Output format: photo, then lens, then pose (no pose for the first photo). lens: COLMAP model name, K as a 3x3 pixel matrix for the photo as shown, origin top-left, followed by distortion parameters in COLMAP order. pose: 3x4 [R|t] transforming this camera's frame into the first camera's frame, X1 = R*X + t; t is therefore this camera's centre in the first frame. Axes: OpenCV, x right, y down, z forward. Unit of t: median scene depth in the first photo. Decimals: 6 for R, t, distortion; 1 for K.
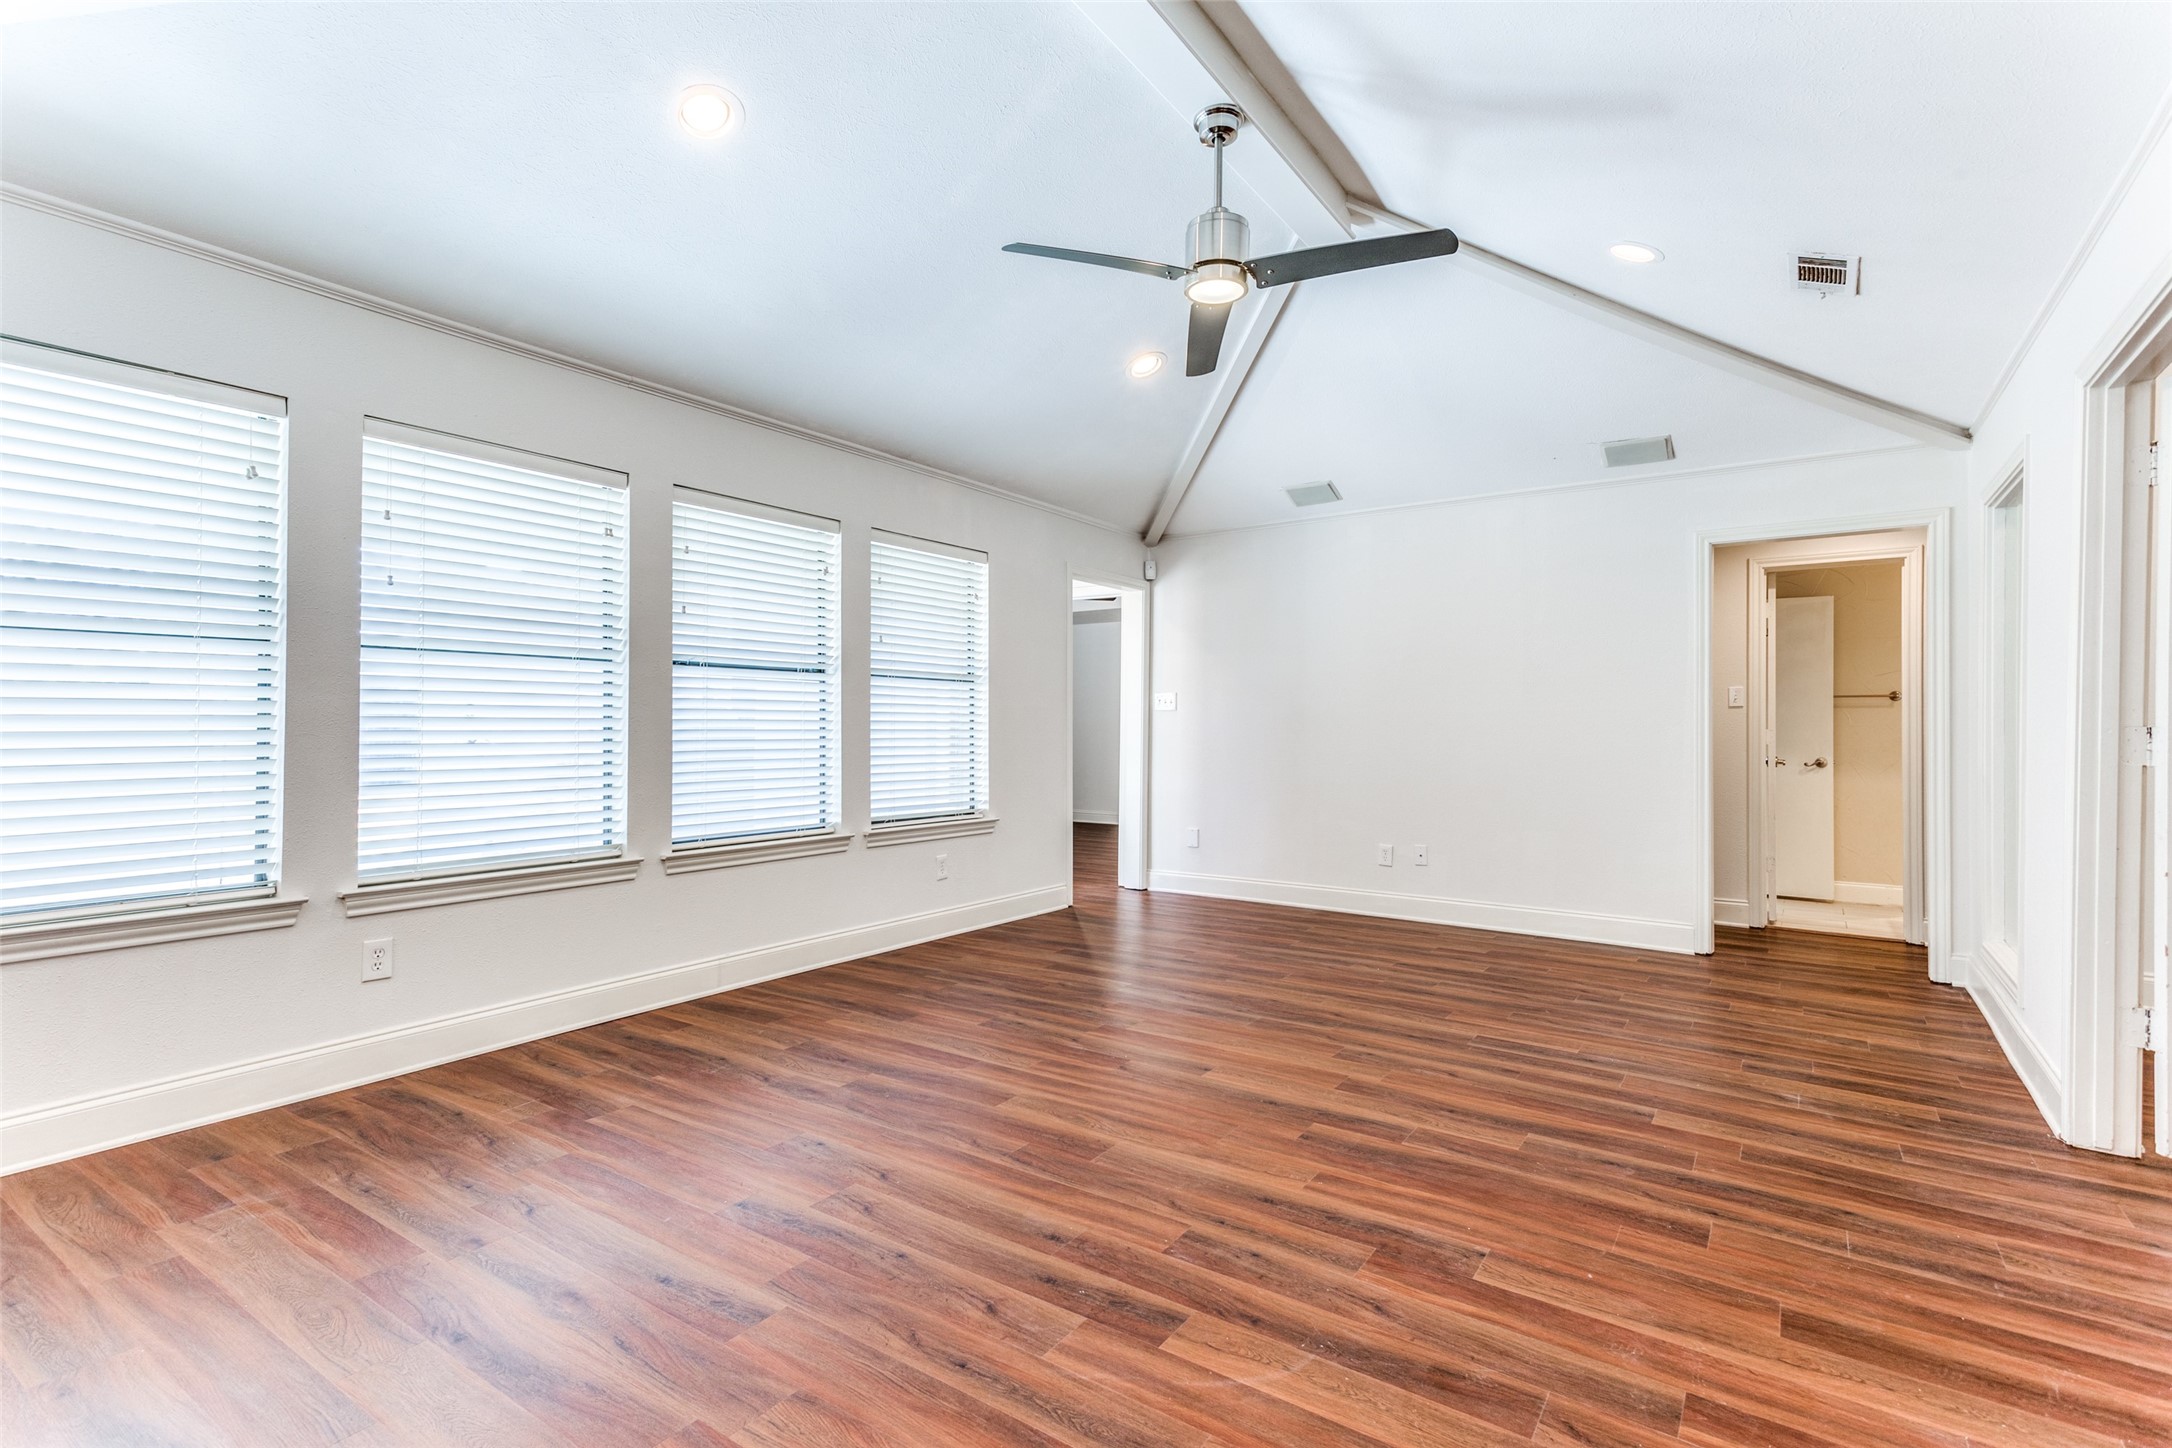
lens RADIAL K [[1022.8, 0, 1083.0], [0, 1022.8, 715.6], [0, 0, 1]] dist [0.022438, 0.000278]
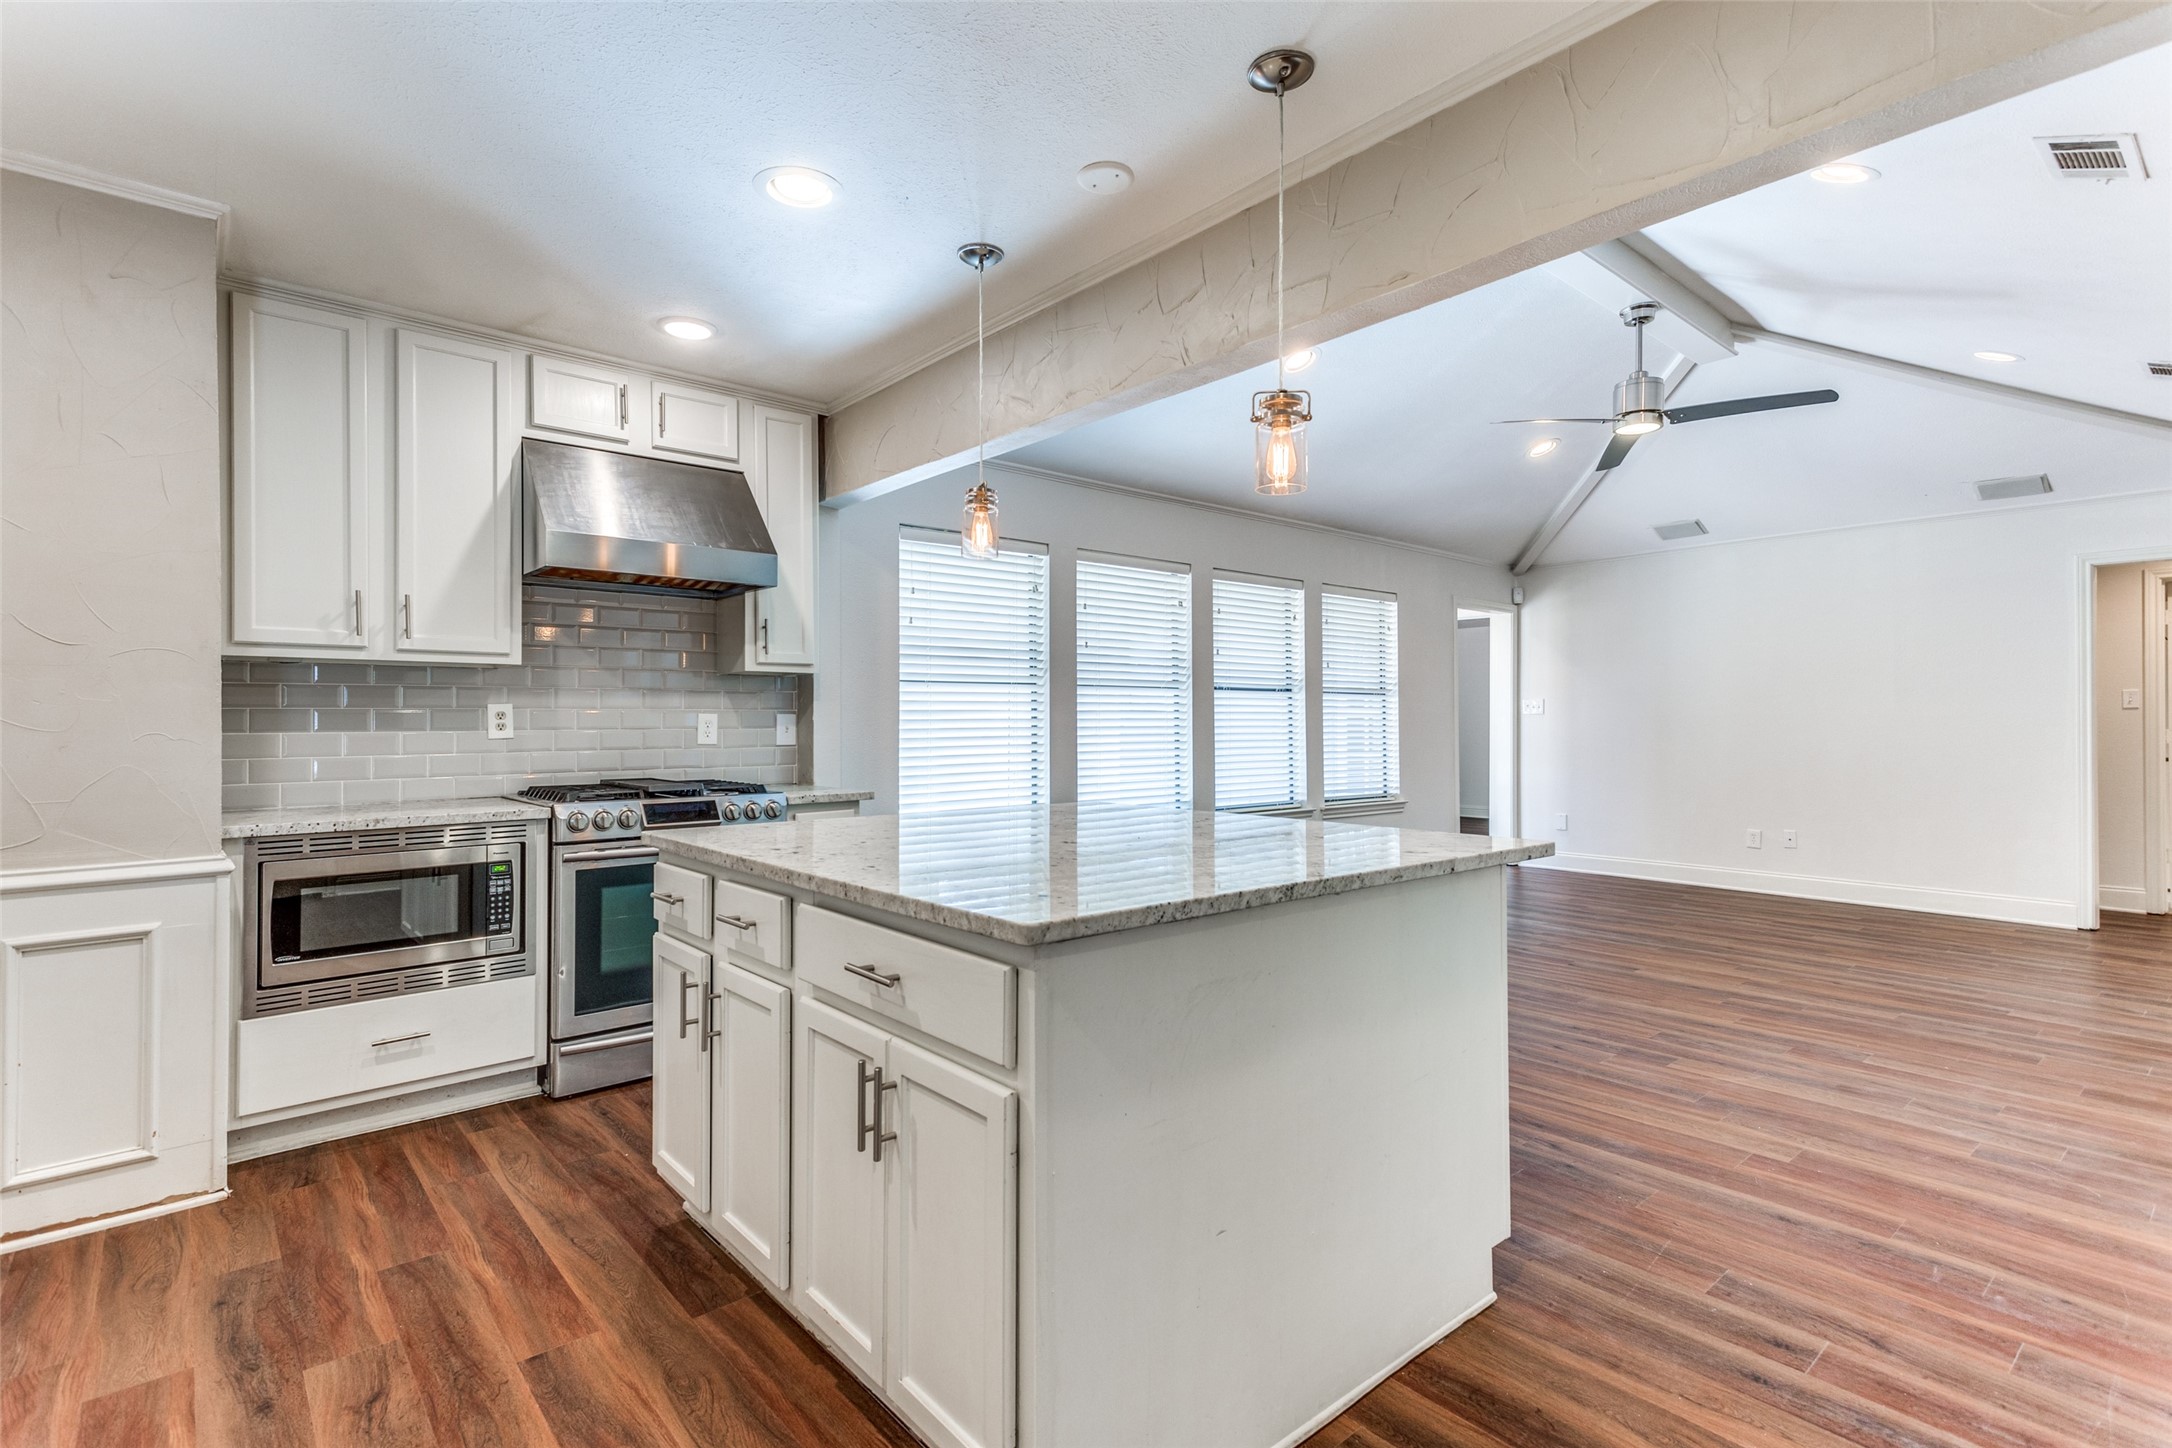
lens RADIAL K [[1029.5, 0, 1077.1], [0, 1029.5, 712.3], [0, 0, 1]] dist [0.029554, -0.001380]
pose [[0.966926, -0.007853, -0.254937, -0.246043], [0.007565, 0.999969, -0.002110, -0.017637], [0.254946, 0.000112, 0.966955, -0.575452]]
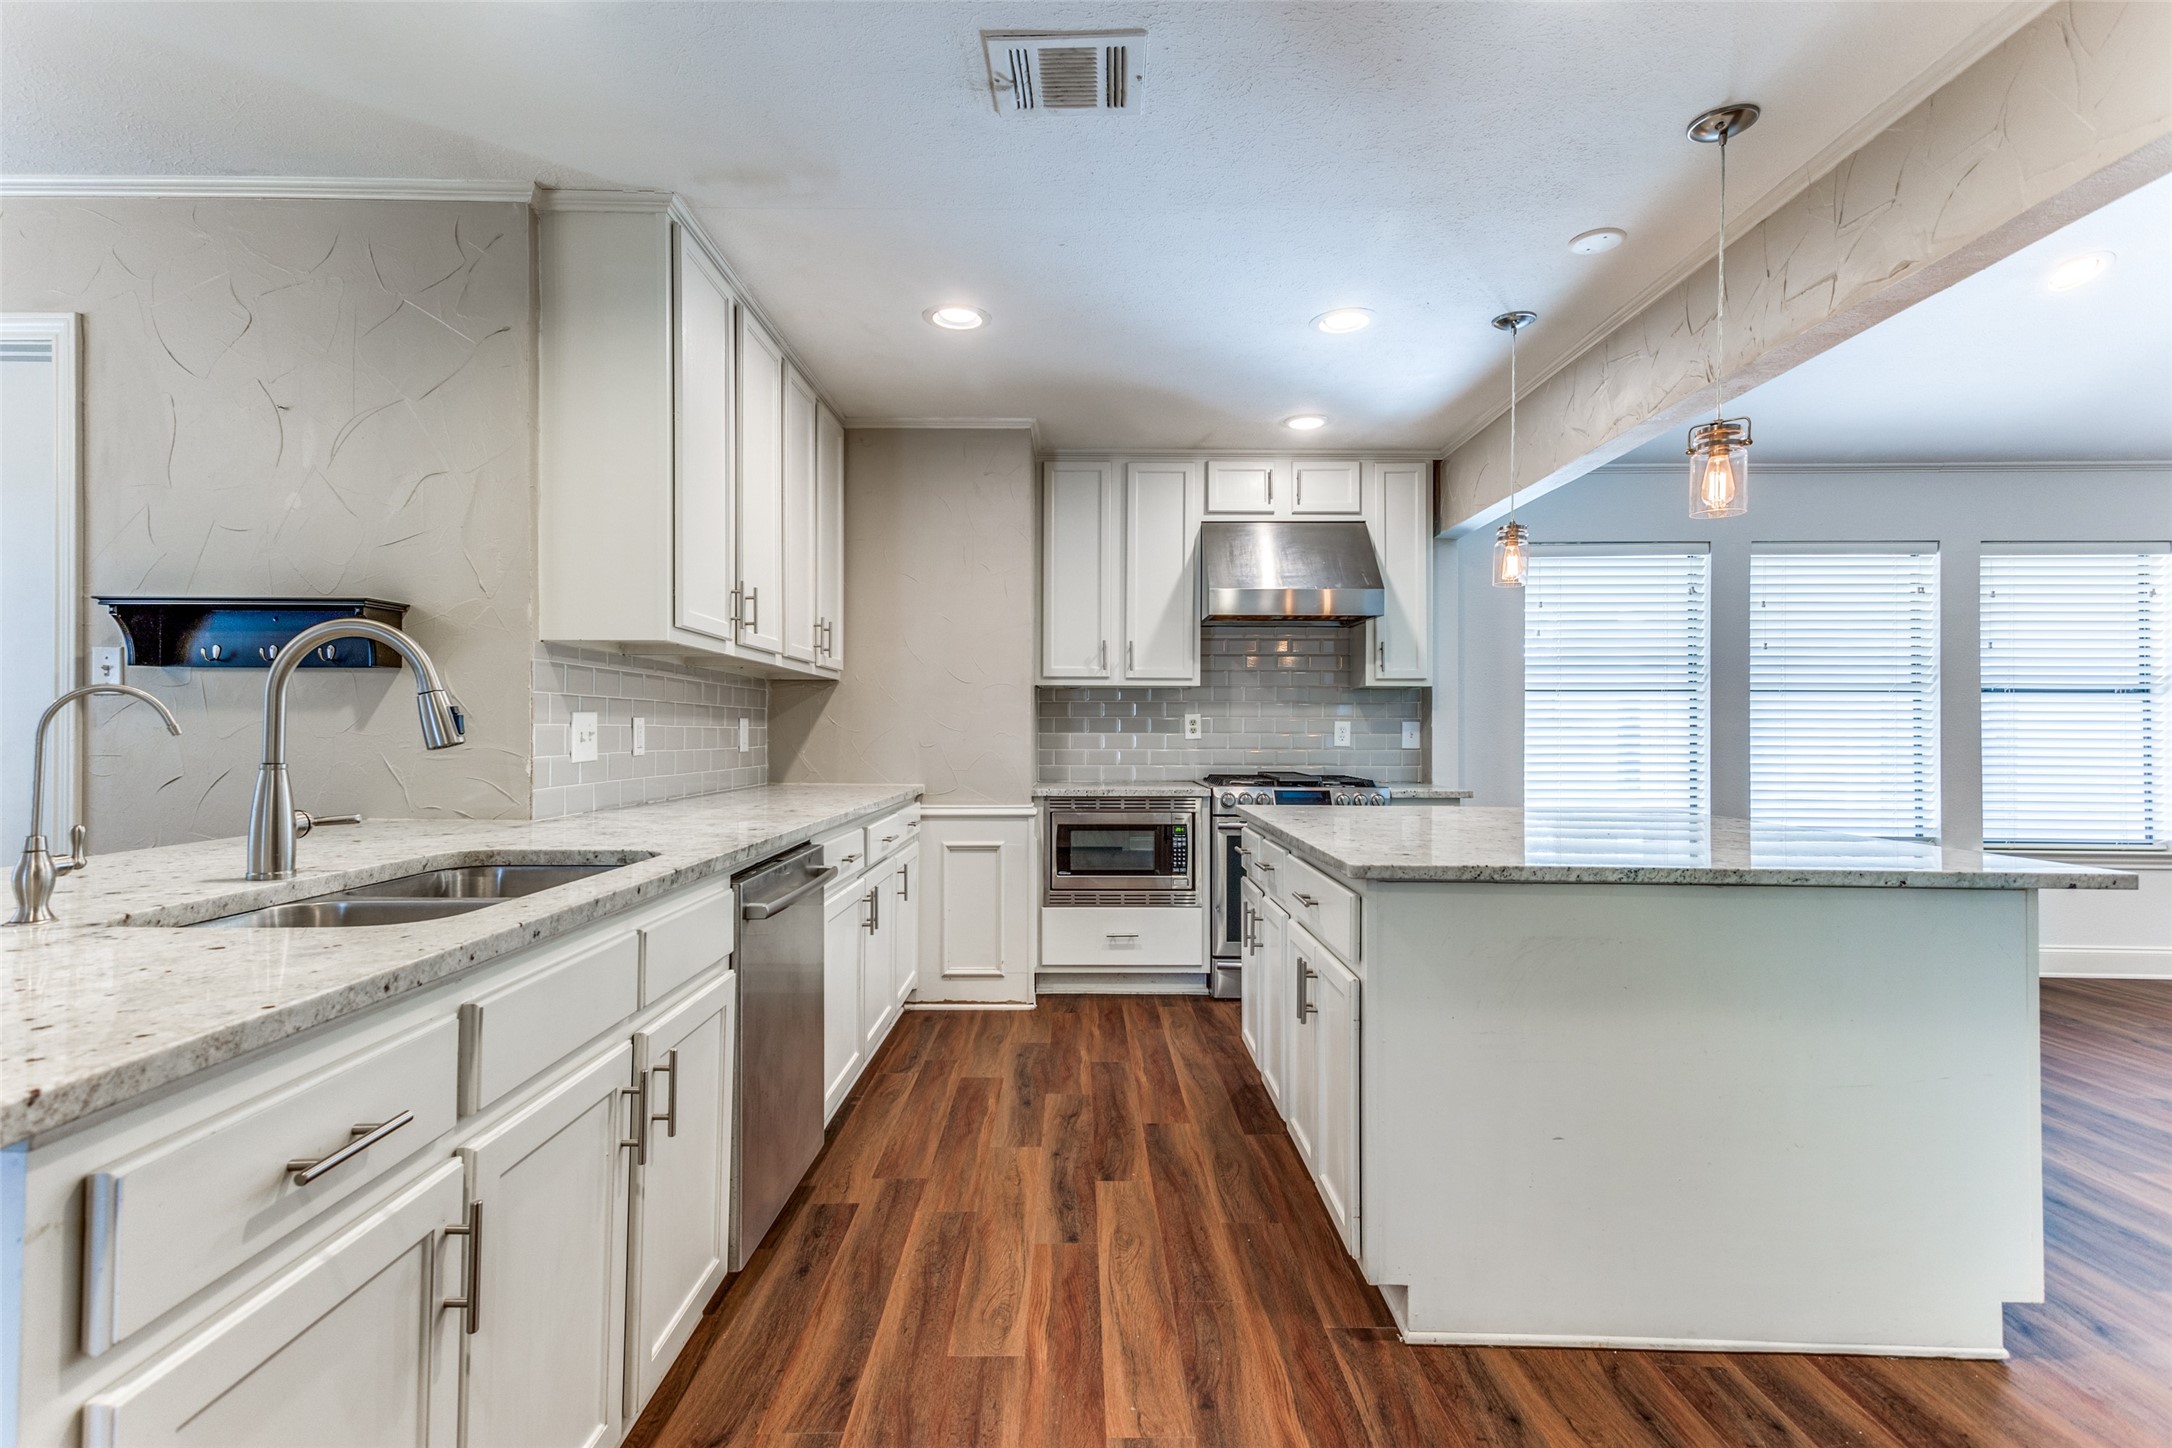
lens RADIAL K [[1024.5, 0, 1077.5], [0, 1024.5, 721.5], [0, 0, 1]] dist [0.032351, -0.000225]
pose [[0.568071, -0.005674, -0.822960, 0.010612], [0.004092, 0.999983, -0.004070, -0.017271], [0.822969, -0.001056, 0.568085, -0.657431]]
